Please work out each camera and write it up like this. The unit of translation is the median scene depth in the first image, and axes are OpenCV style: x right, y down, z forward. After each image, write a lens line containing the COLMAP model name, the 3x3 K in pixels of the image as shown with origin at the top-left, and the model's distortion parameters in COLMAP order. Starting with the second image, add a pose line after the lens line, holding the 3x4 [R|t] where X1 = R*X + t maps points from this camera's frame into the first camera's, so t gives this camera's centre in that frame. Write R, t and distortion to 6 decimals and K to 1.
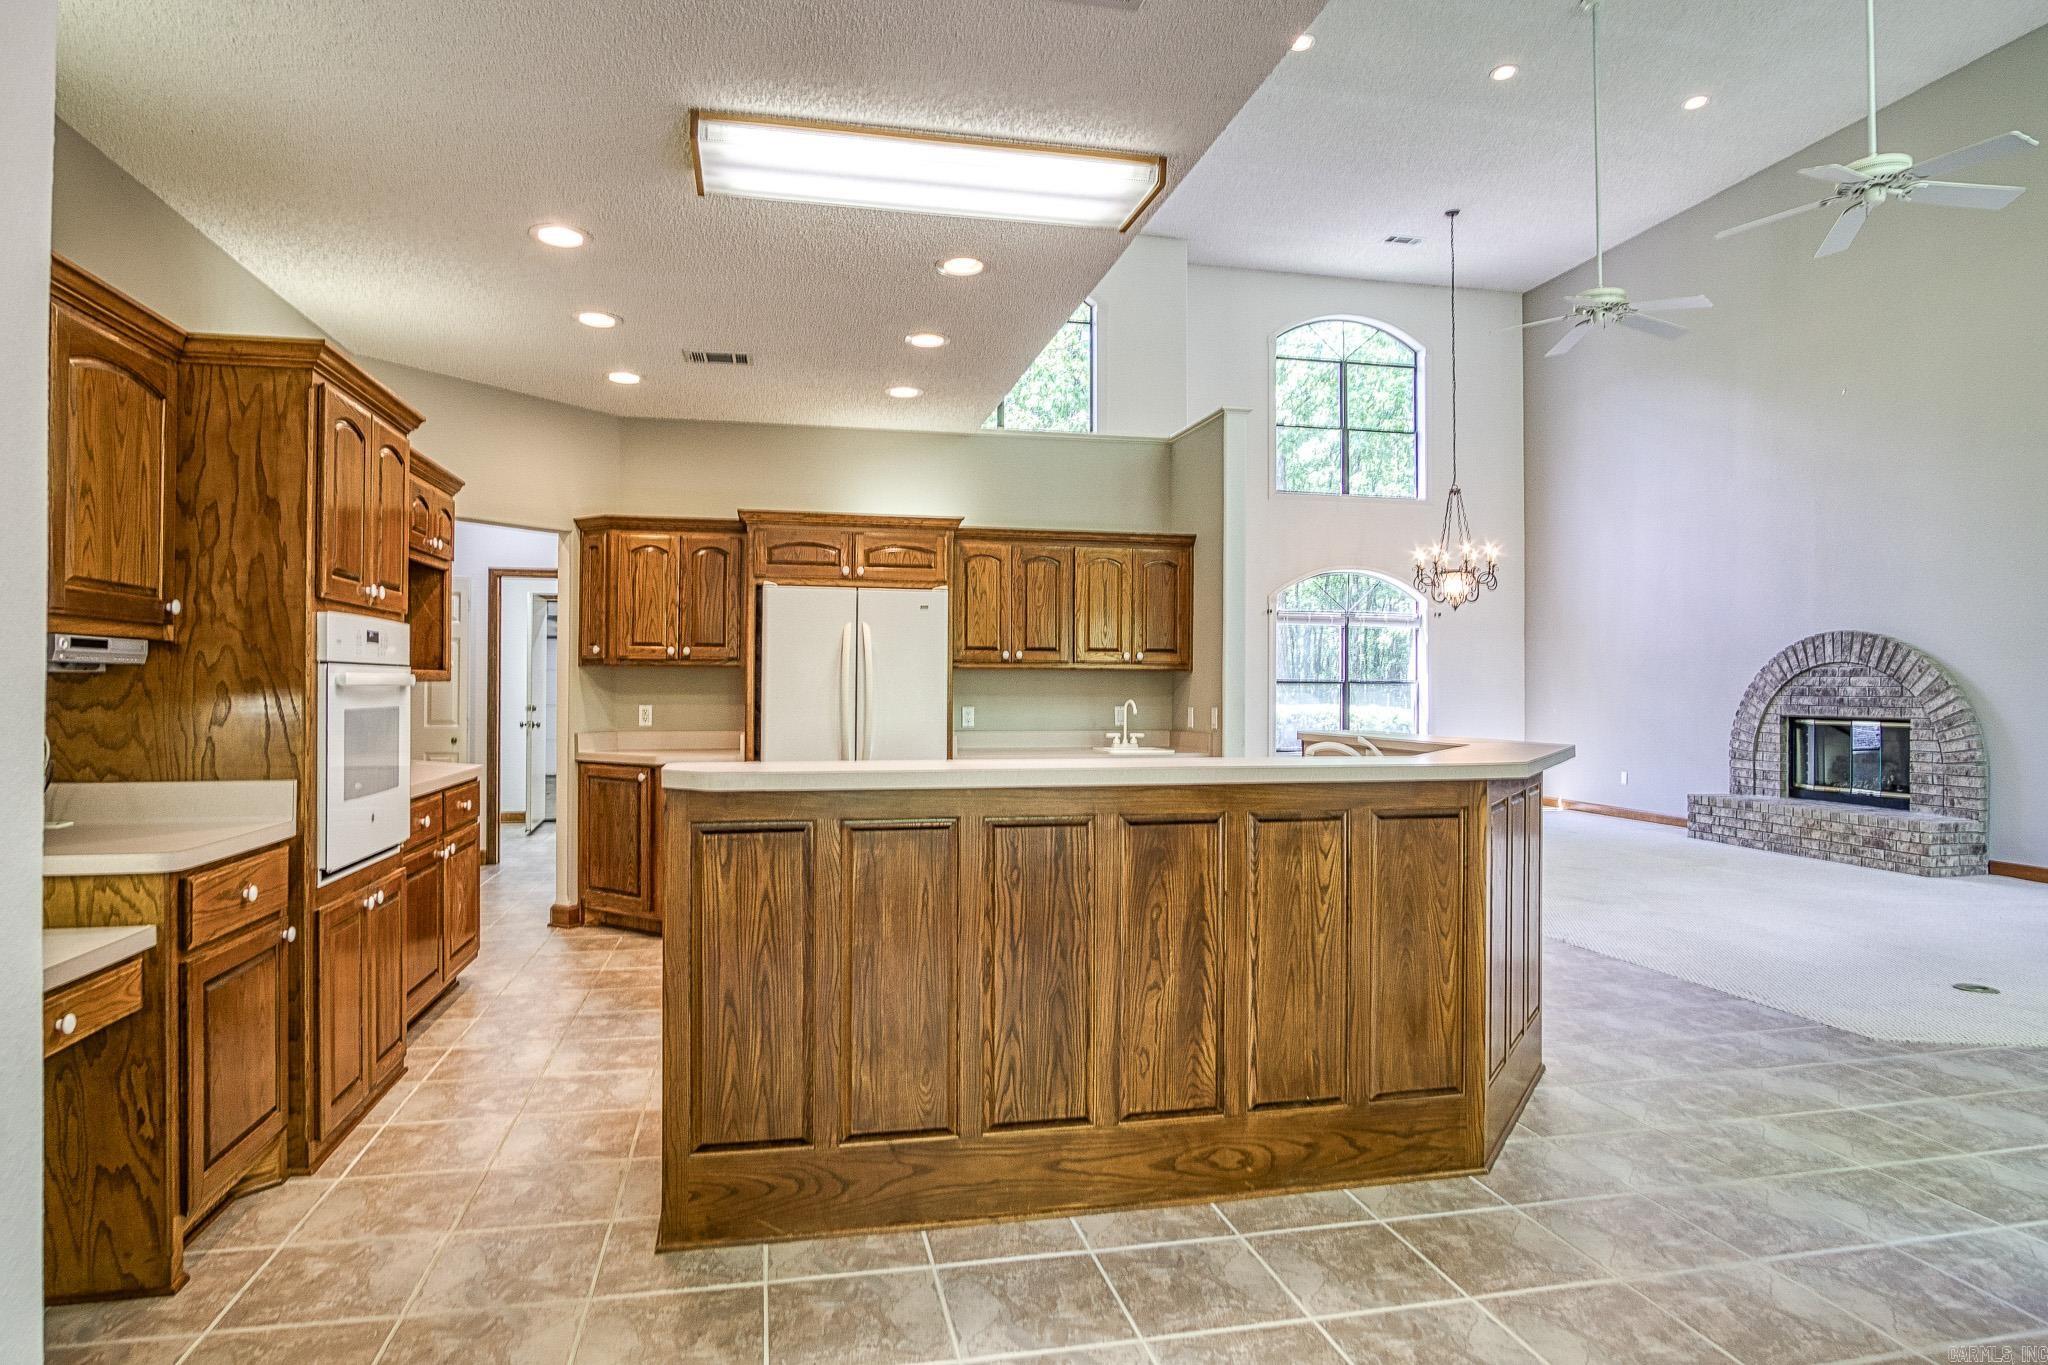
lens RADIAL K [[1149.5, 0, 1008.7], [0, 1149.5, 668.1], [0, 0, 1]] dist [-0.028414, 0.000838]
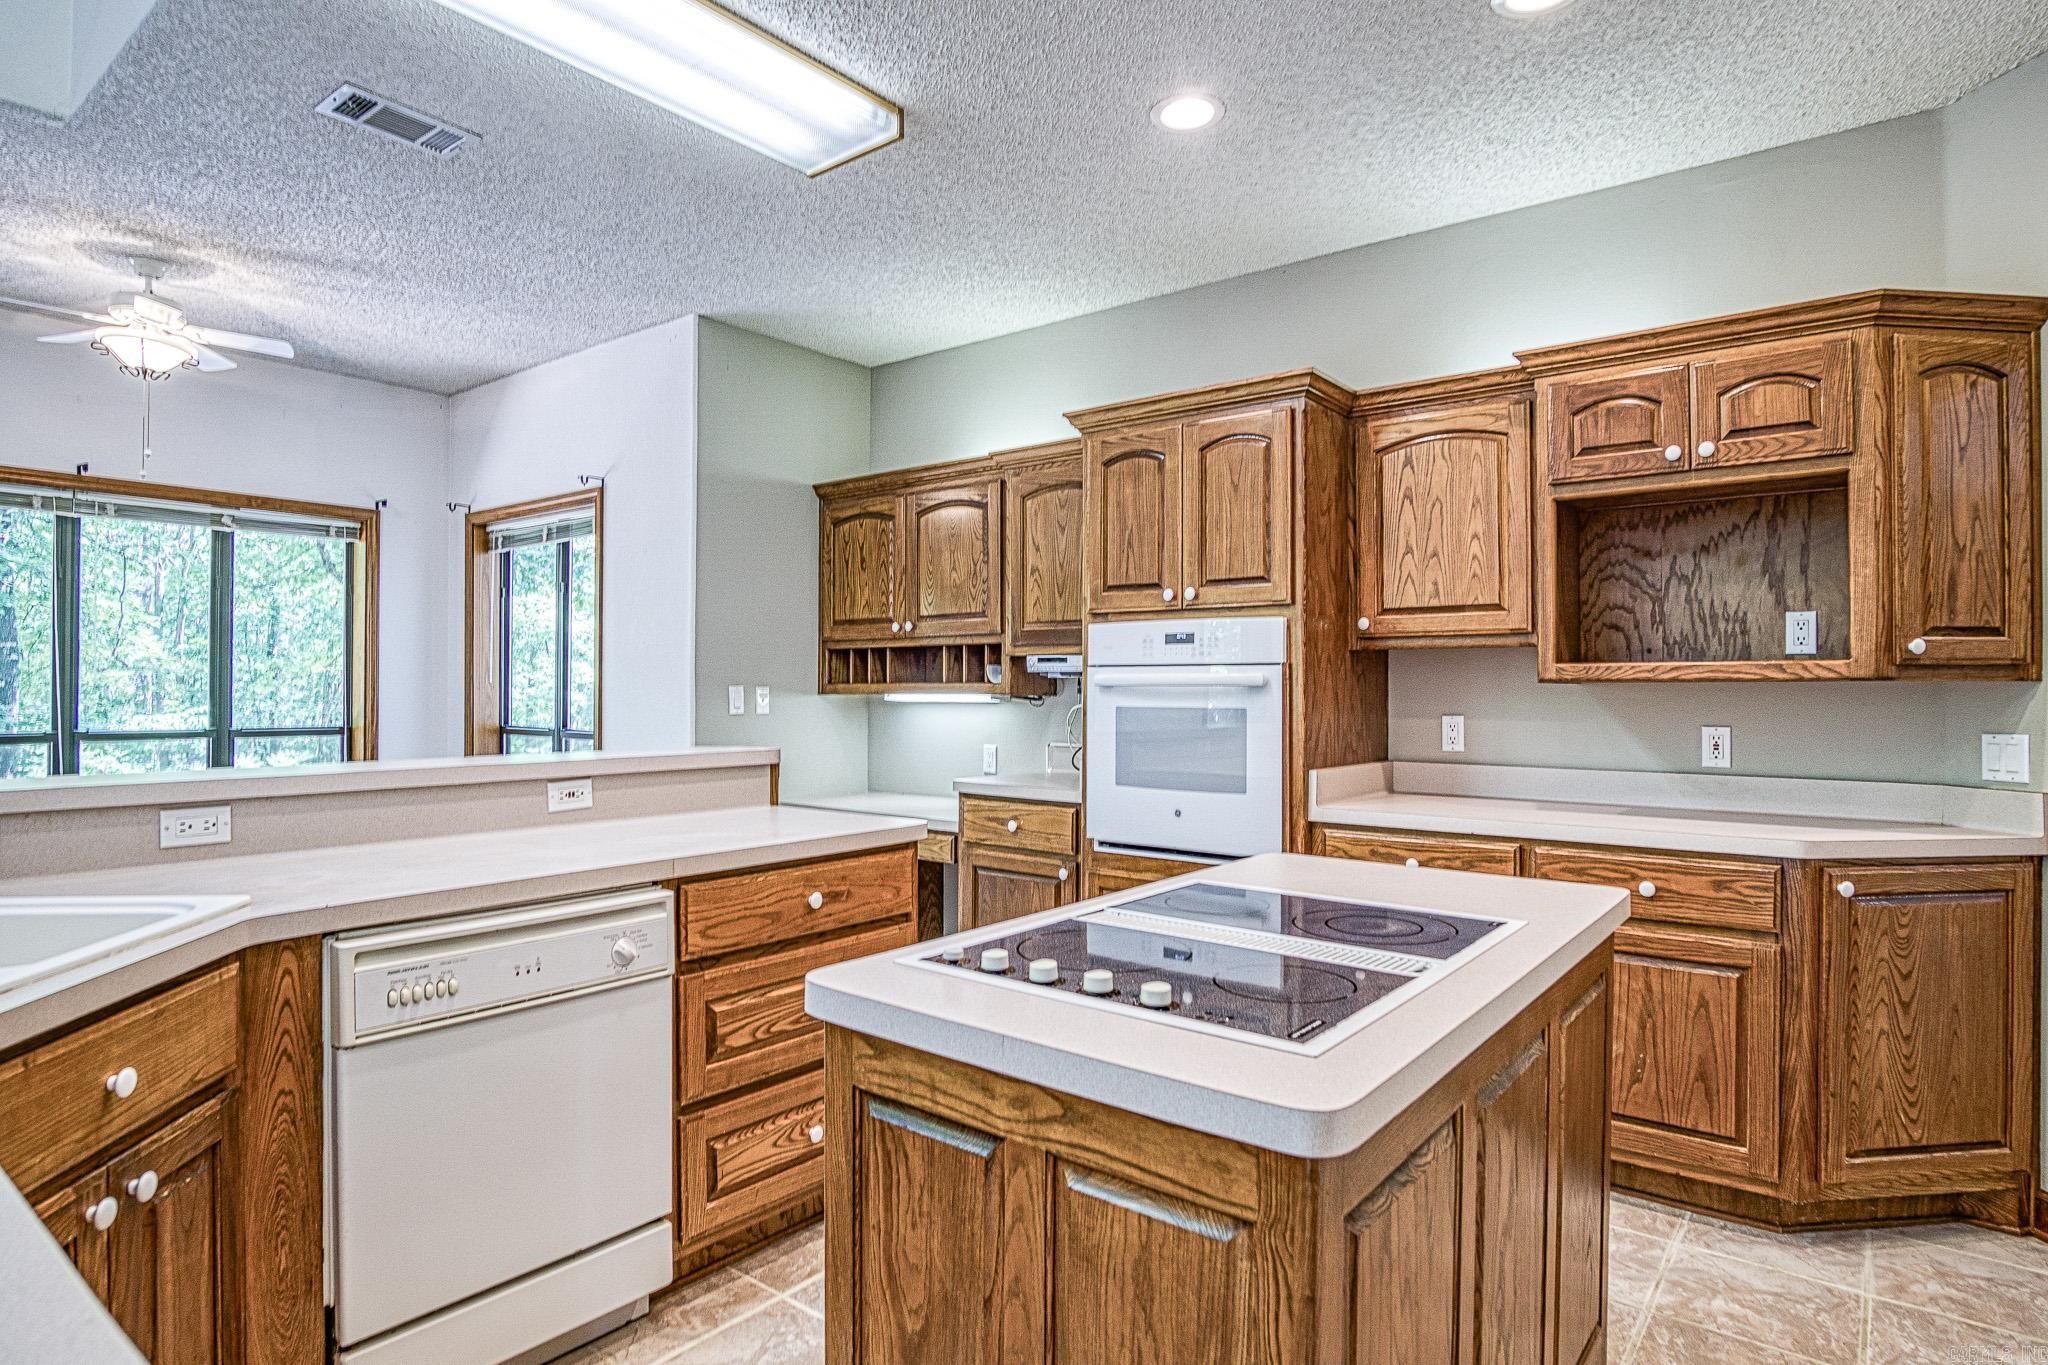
lens RADIAL K [[1123.9, 0, 1000.9], [0, 1123.9, 683.0], [0, 0, 1]] dist [-0.026637, 0.000651]
pose [[-0.779084, -0.004402, -0.626904, 0.238038], [0.006657, 0.999861, -0.015294, 0.031495], [0.626884, -0.016089, -0.778947, 1.935563]]
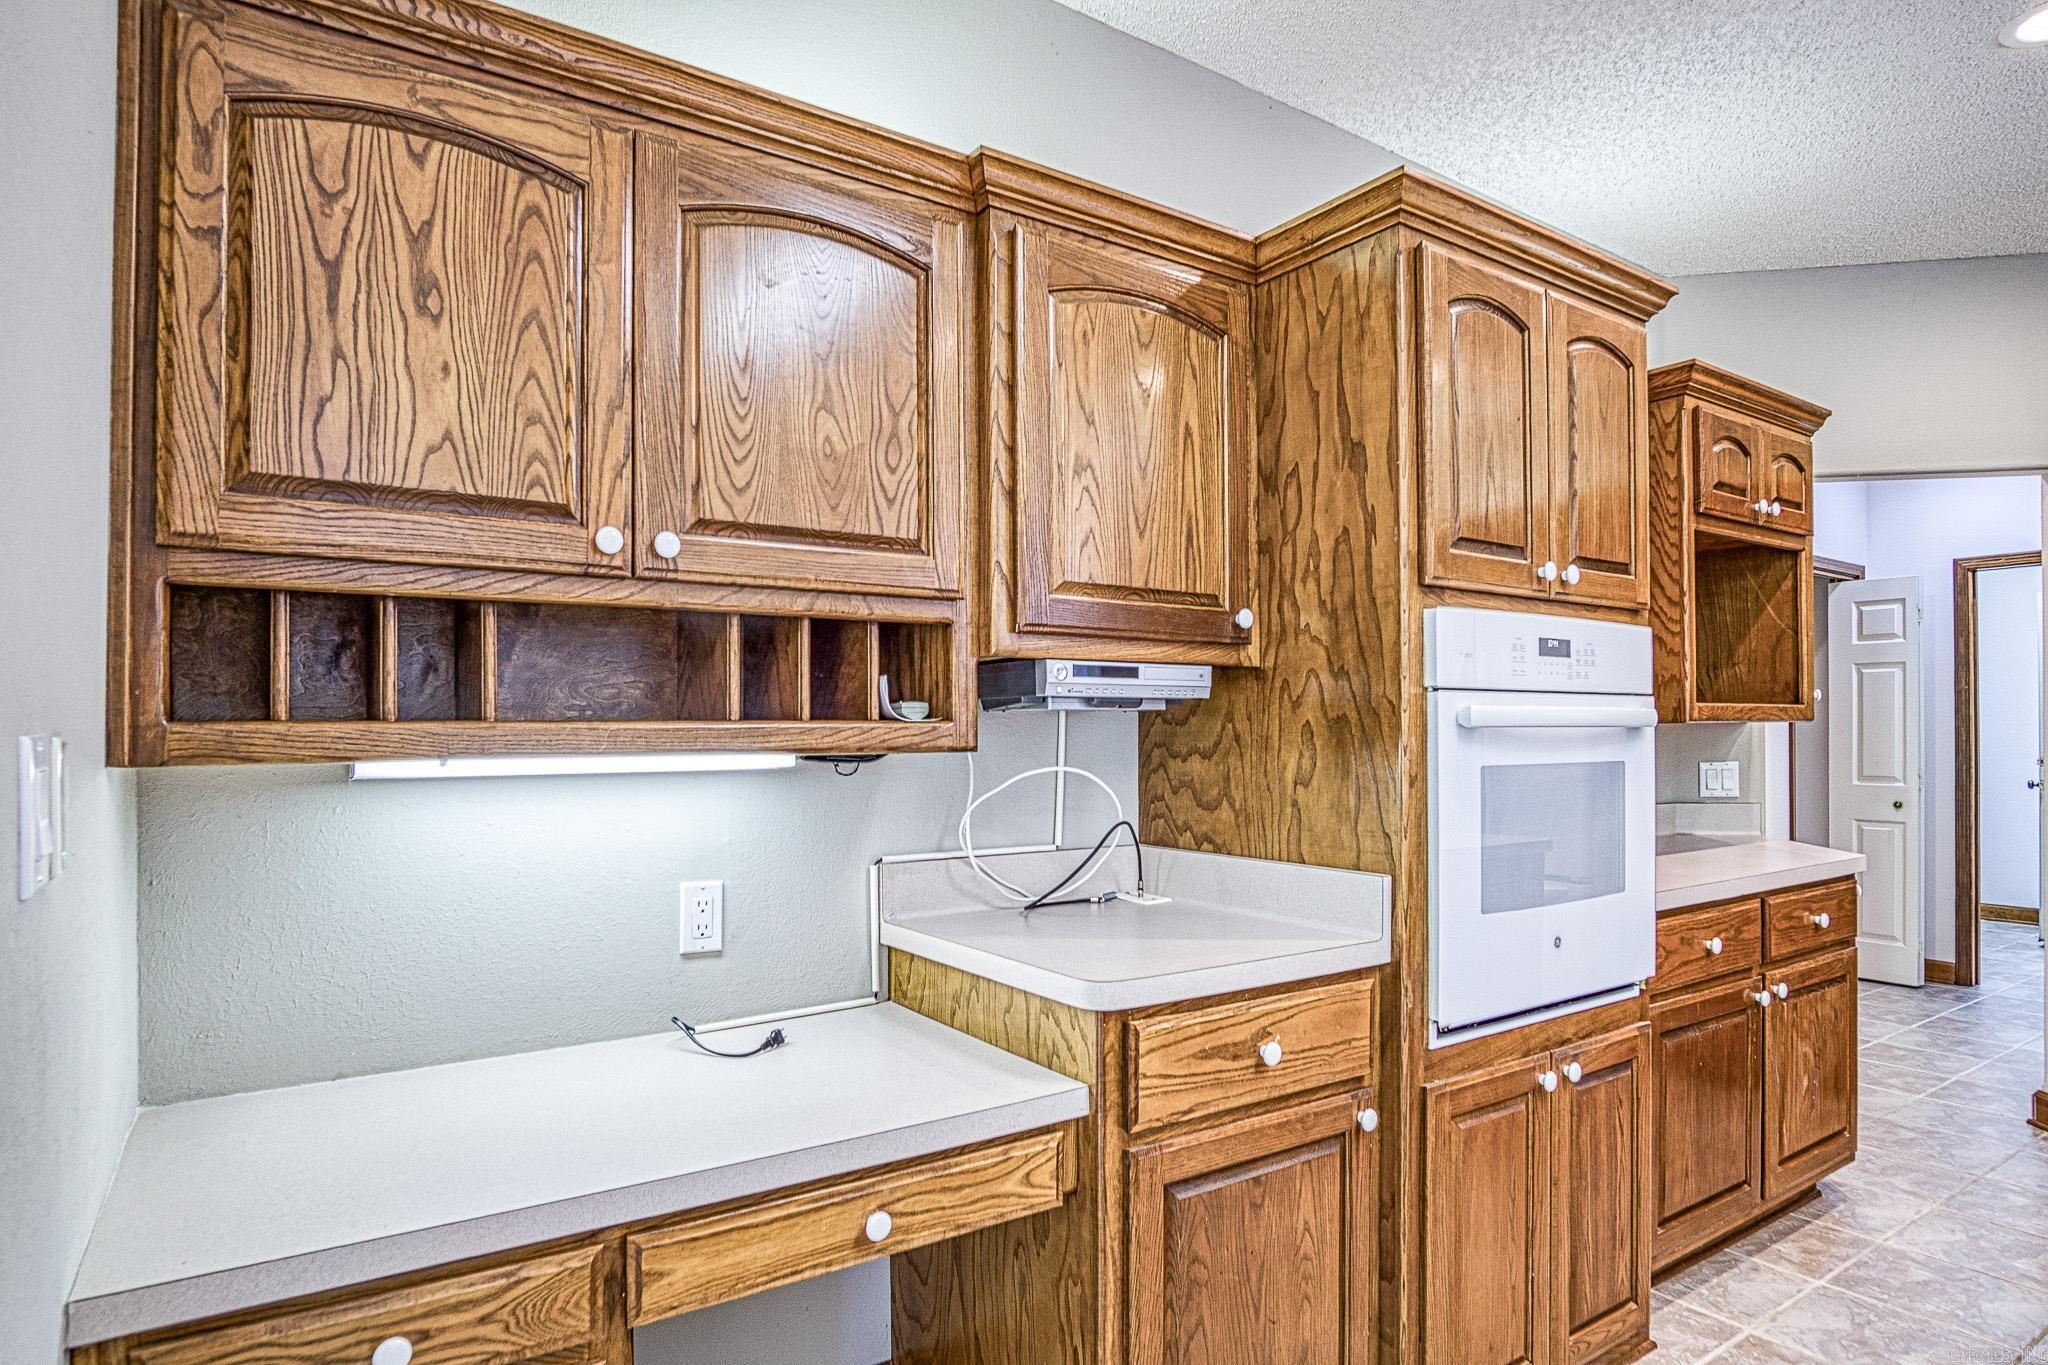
lens RADIAL K [[1118.3, 0, 1021.4], [0, 1118.3, 723.5], [0, 0, 1]] dist [-0.029050, 0.002758]
pose [[0.372885, -0.008089, -0.927842, -0.125415], [0.016823, 0.999857, -0.001956, 0.011465], [0.927725, -0.014880, 0.372968, 0.579510]]
